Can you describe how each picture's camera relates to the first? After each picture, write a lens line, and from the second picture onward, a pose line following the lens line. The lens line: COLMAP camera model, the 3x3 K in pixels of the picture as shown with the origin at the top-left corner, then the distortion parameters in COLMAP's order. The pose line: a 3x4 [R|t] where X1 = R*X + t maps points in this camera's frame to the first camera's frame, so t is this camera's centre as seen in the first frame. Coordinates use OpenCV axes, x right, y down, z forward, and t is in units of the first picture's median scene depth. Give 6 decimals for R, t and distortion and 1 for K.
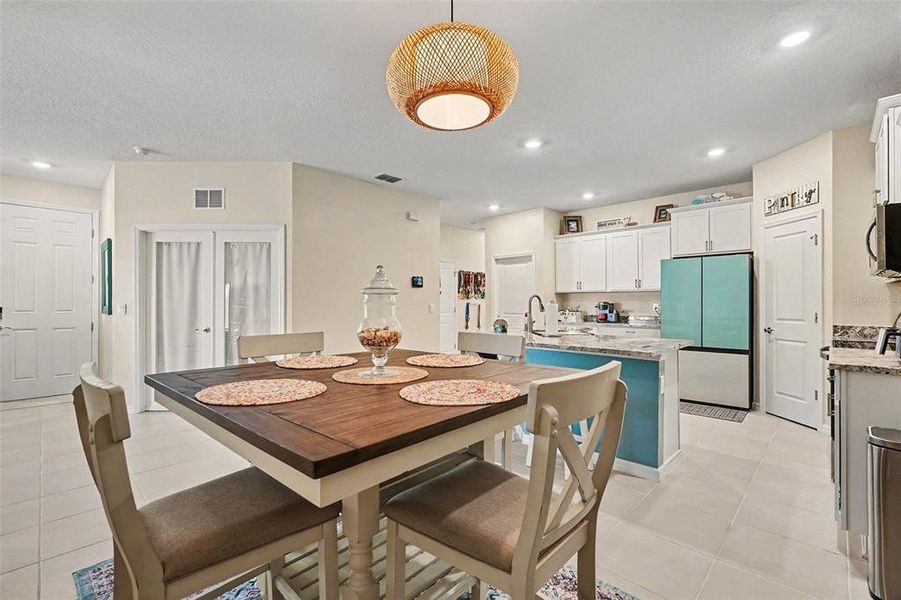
lens RADIAL K [[408.0, 0, 443.8], [0, 408.0, 309.6], [0, 0, 1]] dist [-0.011744, 0.001964]
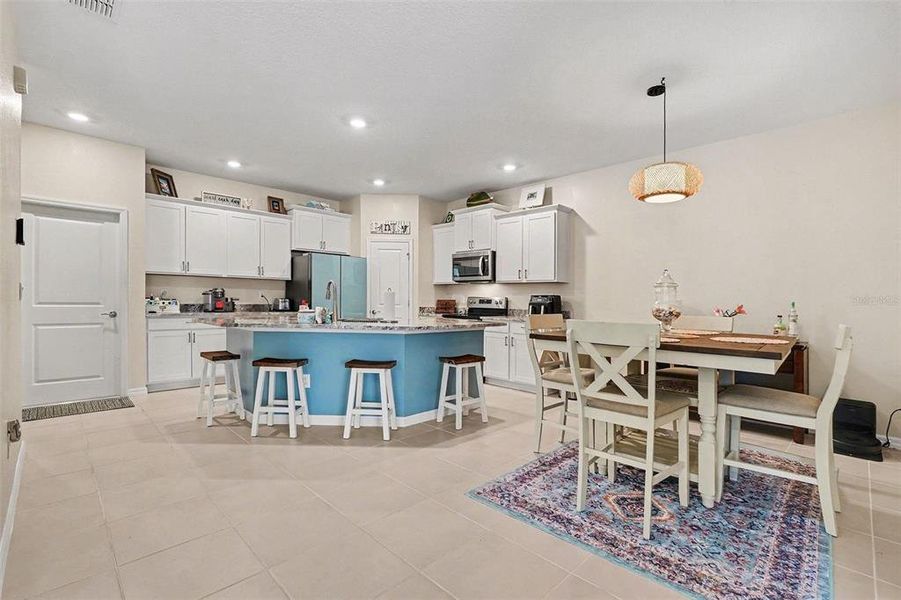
lens RADIAL K [[408.0, 0, 449.8], [0, 408.0, 298.6], [0, 0, 1]] dist [-0.011744, 0.001964]
pose [[-0.007690, 0.003217, 0.999965, -0.610081], [-0.000874, 0.999994, -0.003224, 0.006544], [-0.999970, -0.000899, -0.007687, 0.672419]]
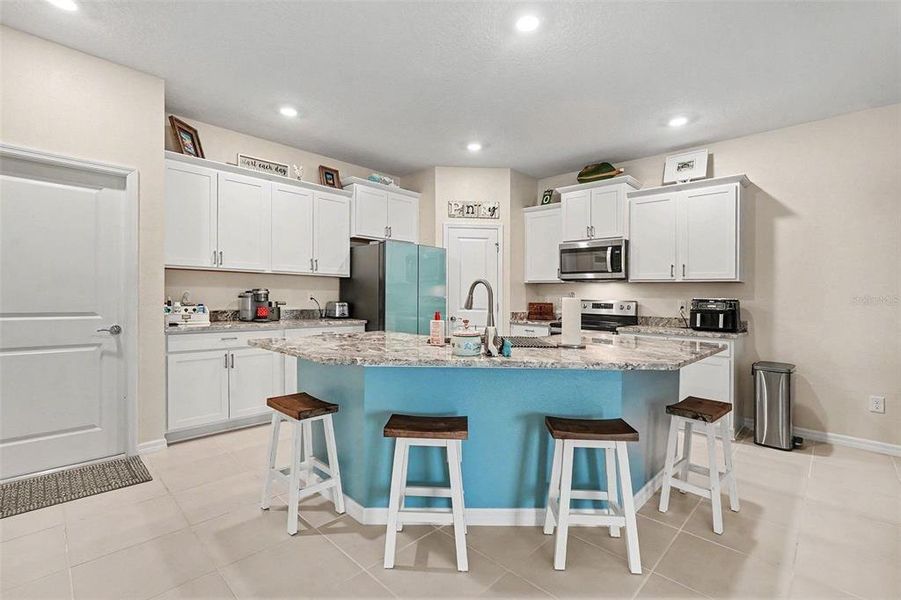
lens RADIAL K [[408.0, 0, 449.3], [0, 408.0, 293.9], [0, 0, 1]] dist [-0.011744, 0.001964]
pose [[-0.025933, 0.004459, 0.999654, -0.302789], [-0.003281, 0.999984, -0.004546, -0.011818], [-0.999658, -0.003398, -0.025918, 0.946474]]
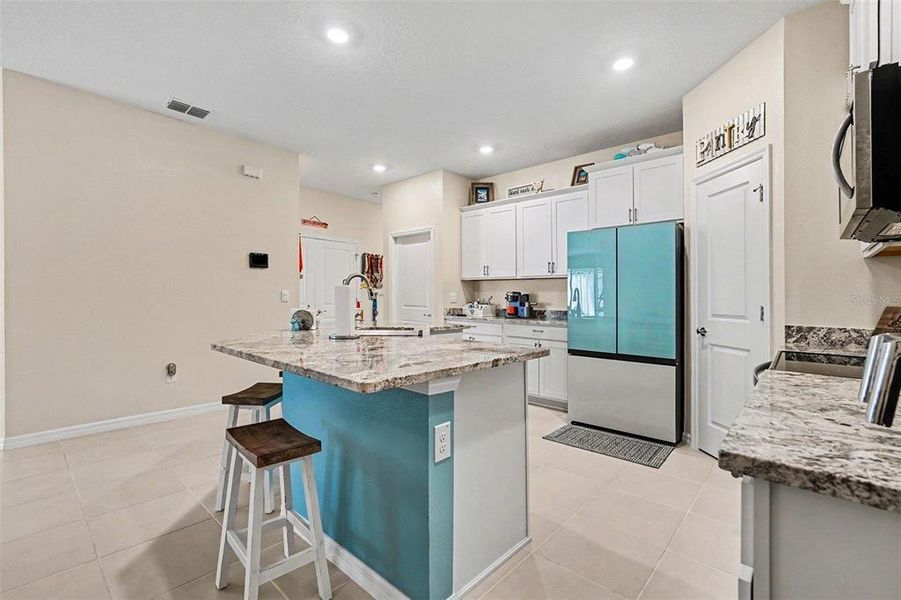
lens RADIAL K [[408.0, 0, 458.7], [0, 408.0, 300.4], [0, 0, 1]] dist [-0.011744, 0.001964]
pose [[0.998292, 0.013181, 0.056910, 0.321727], [-0.012571, 0.999860, -0.011054, 0.009852], [-0.057048, 0.010320, 0.998318, 0.305545]]
